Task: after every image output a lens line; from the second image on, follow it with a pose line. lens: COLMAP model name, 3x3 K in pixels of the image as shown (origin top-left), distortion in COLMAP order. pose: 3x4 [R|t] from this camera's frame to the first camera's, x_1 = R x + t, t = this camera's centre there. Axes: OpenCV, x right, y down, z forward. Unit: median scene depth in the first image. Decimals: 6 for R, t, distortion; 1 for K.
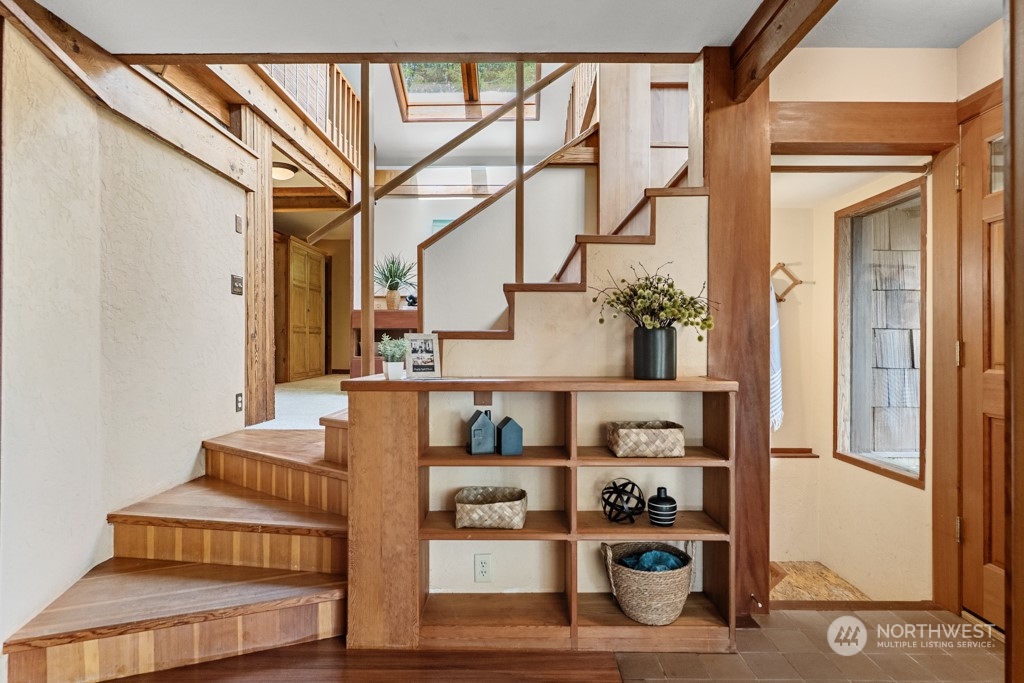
lens RADIAL K [[506.2, 0, 511.9], [0, 506.2, 343.5], [0, 0, 1]] dist [-0.000070, -0.000019]
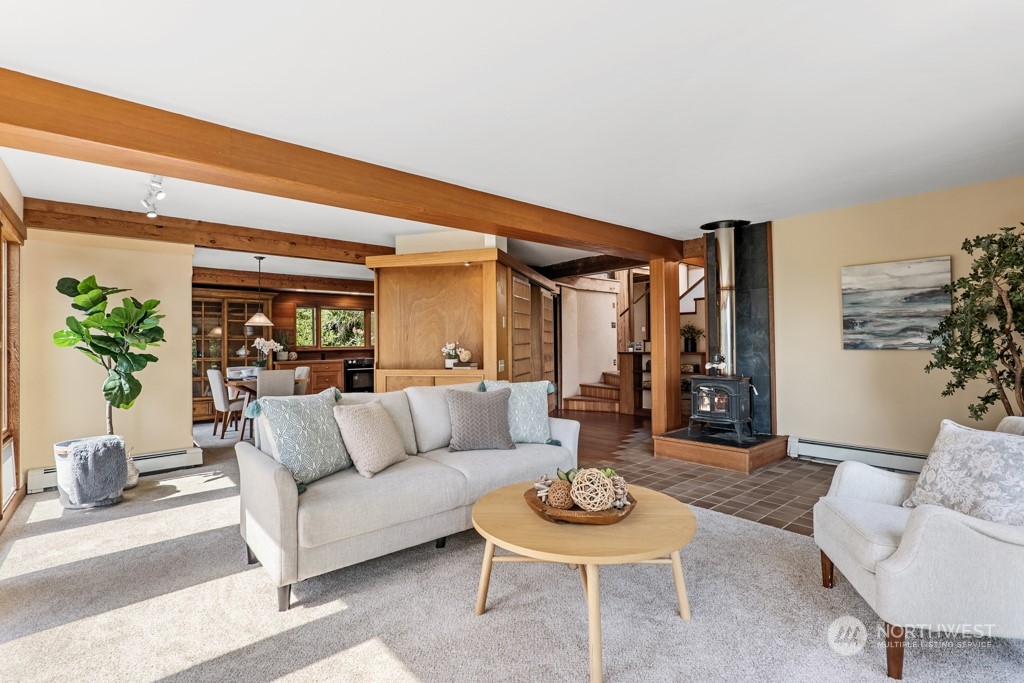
lens RADIAL K [[482.0, 0, 512.1], [0, 482.0, 340.2], [0, 0, 1]] dist [0.000317, 0.000013]
pose [[0.653009, -0.009566, -0.757289, 1.464684], [0.006643, 0.999954, -0.006903, -0.005408], [0.757321, -0.000523, 0.653043, -1.599391]]
